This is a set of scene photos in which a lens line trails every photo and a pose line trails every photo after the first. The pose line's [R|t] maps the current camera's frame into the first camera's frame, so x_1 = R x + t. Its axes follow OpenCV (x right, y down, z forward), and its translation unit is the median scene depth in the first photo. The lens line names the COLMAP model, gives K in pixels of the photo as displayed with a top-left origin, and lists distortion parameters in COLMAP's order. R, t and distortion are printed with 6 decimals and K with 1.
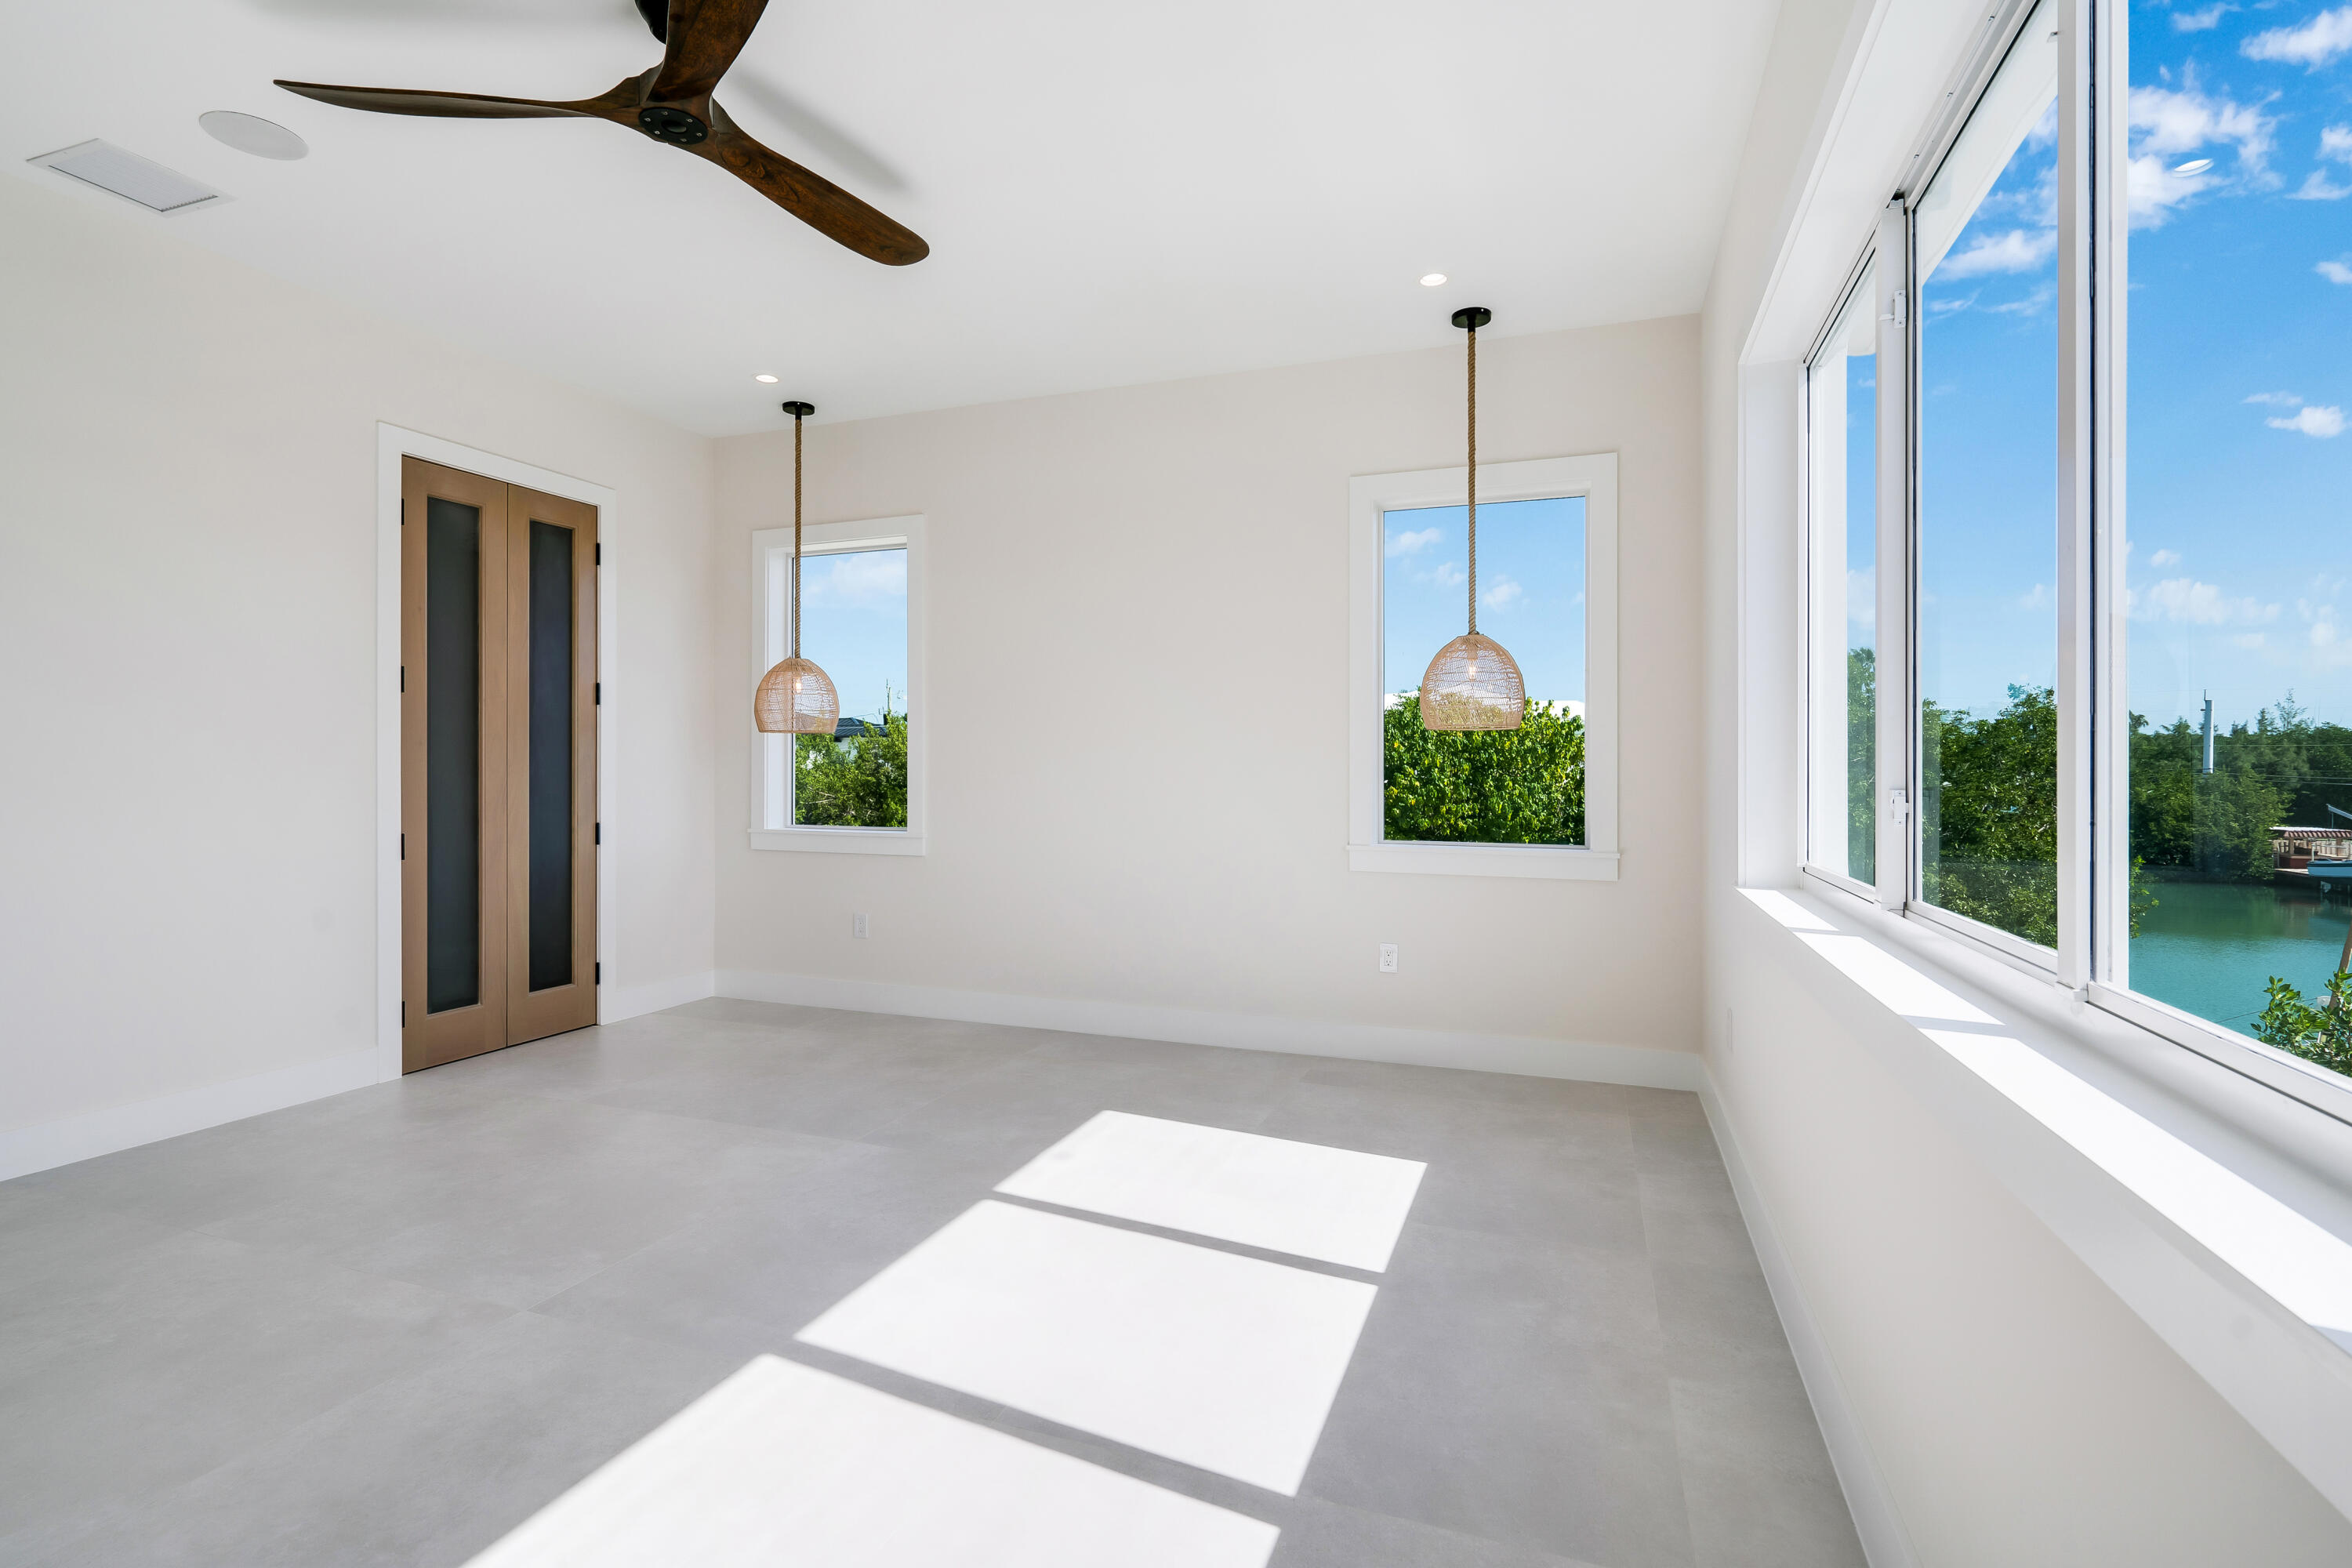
lens RADIAL K [[1108.3, 0, 1184.2], [0, 1108.3, 755.7], [0, 0, 1]] dist [-0.003512, -0.000459]
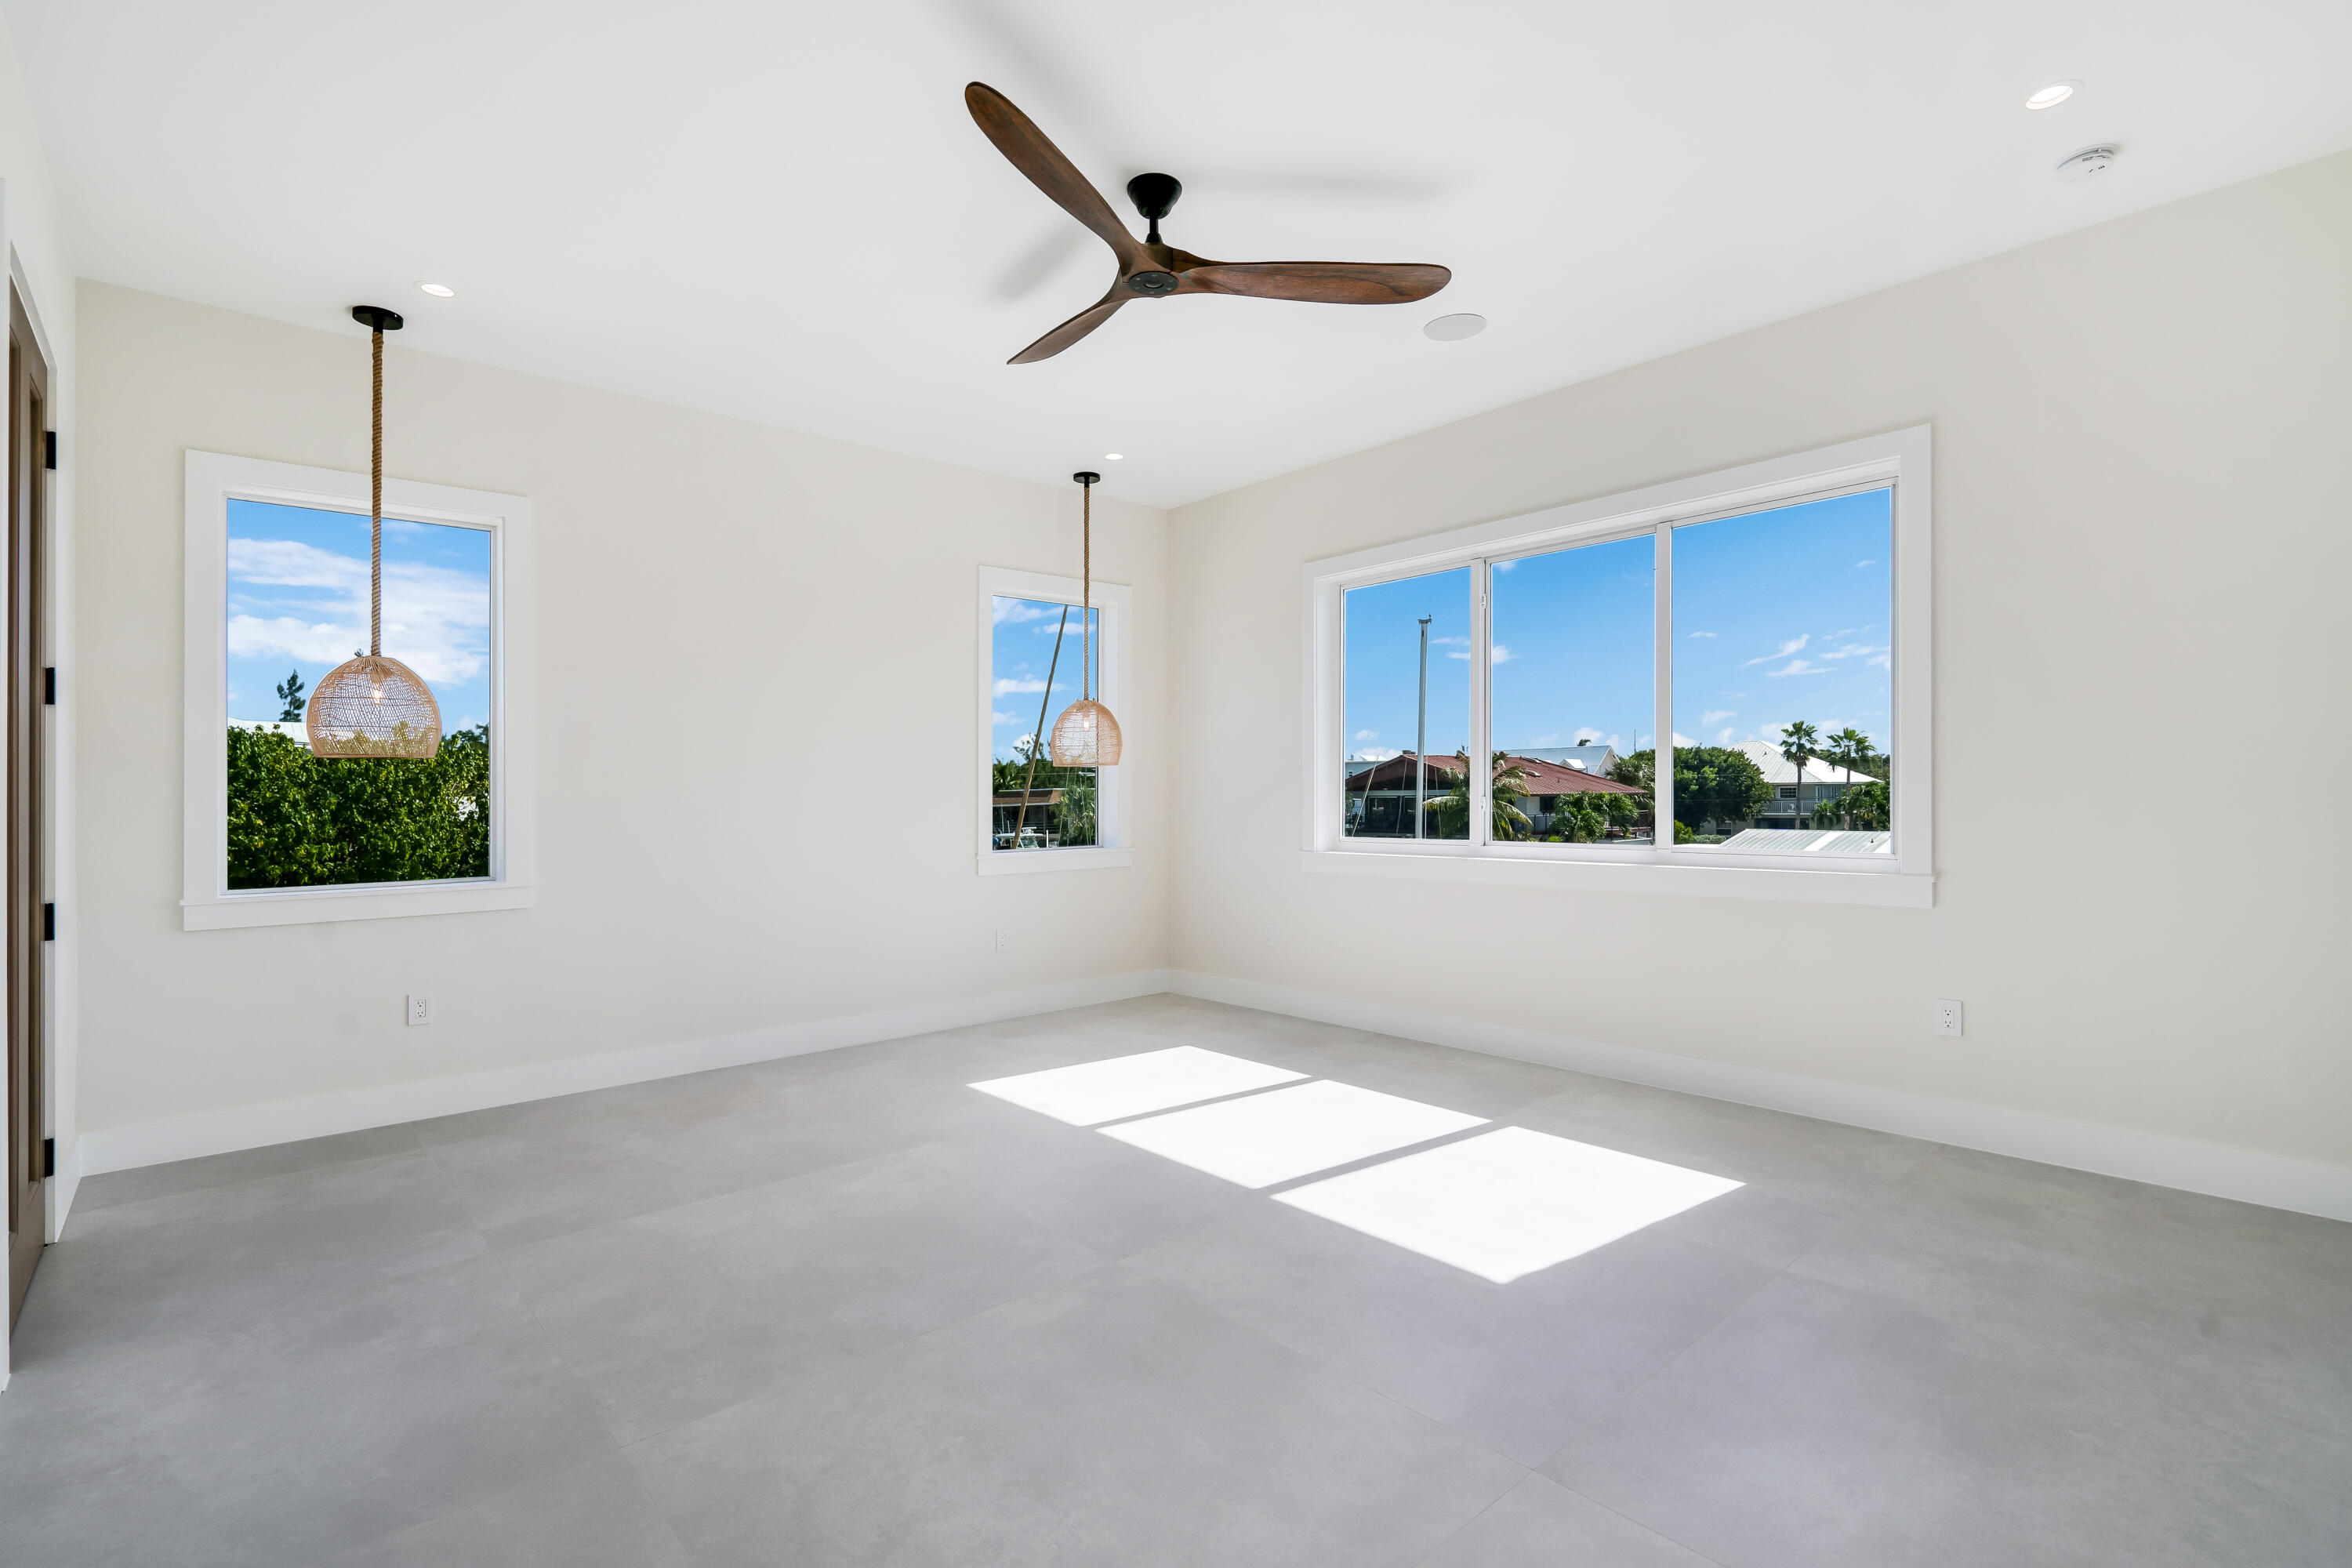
lens RADIAL K [[1074.7, 0, 1192.1], [0, 1074.7, 788.3], [0, 0, 1]] dist [-0.002660, -0.000210]
pose [[0.466251, -0.007977, 0.884617, -0.760710], [0.005161, 0.999967, 0.006297, -0.002414], [-0.884638, 0.001629, 0.466276, 0.195867]]
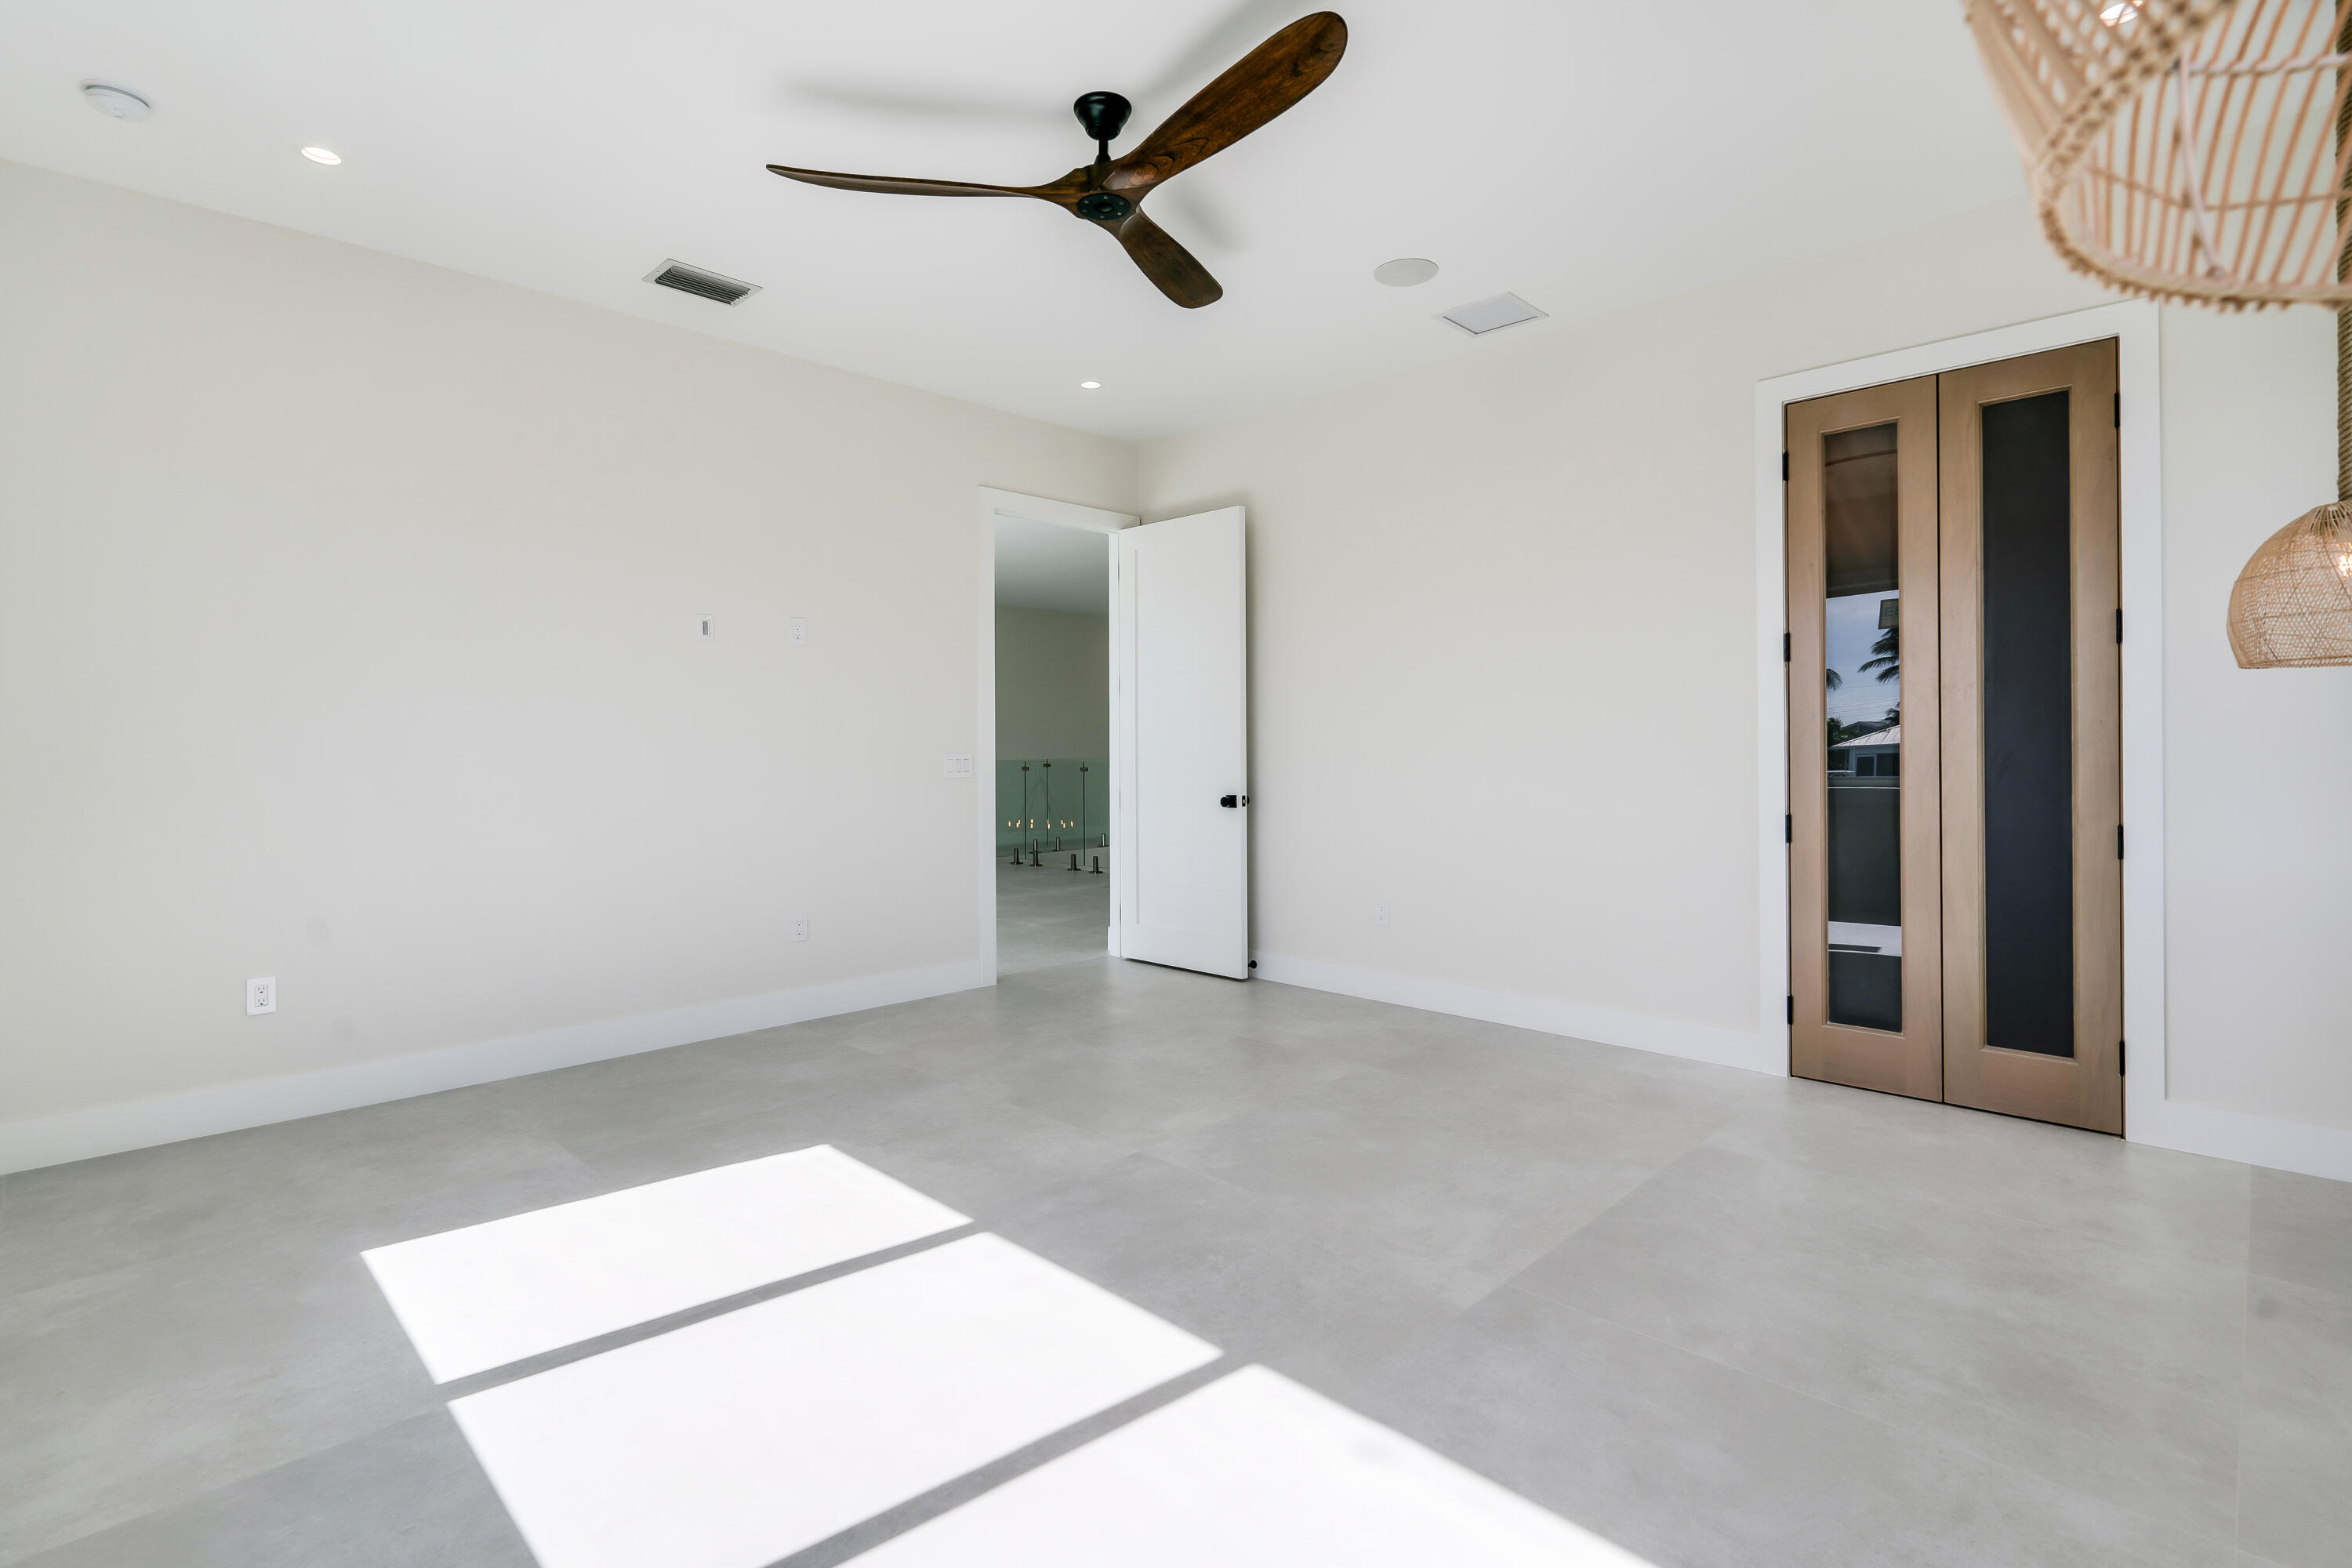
lens RADIAL K [[1108.3, 0, 1184.2], [0, 1108.3, 755.7], [0, 0, 1]] dist [-0.003512, -0.000459]
pose [[-0.421924, 0.007608, -0.906599, 0.291727], [0.016286, 0.999867, 0.000811, 0.010274], [0.906485, -0.014423, -0.421991, 0.793581]]
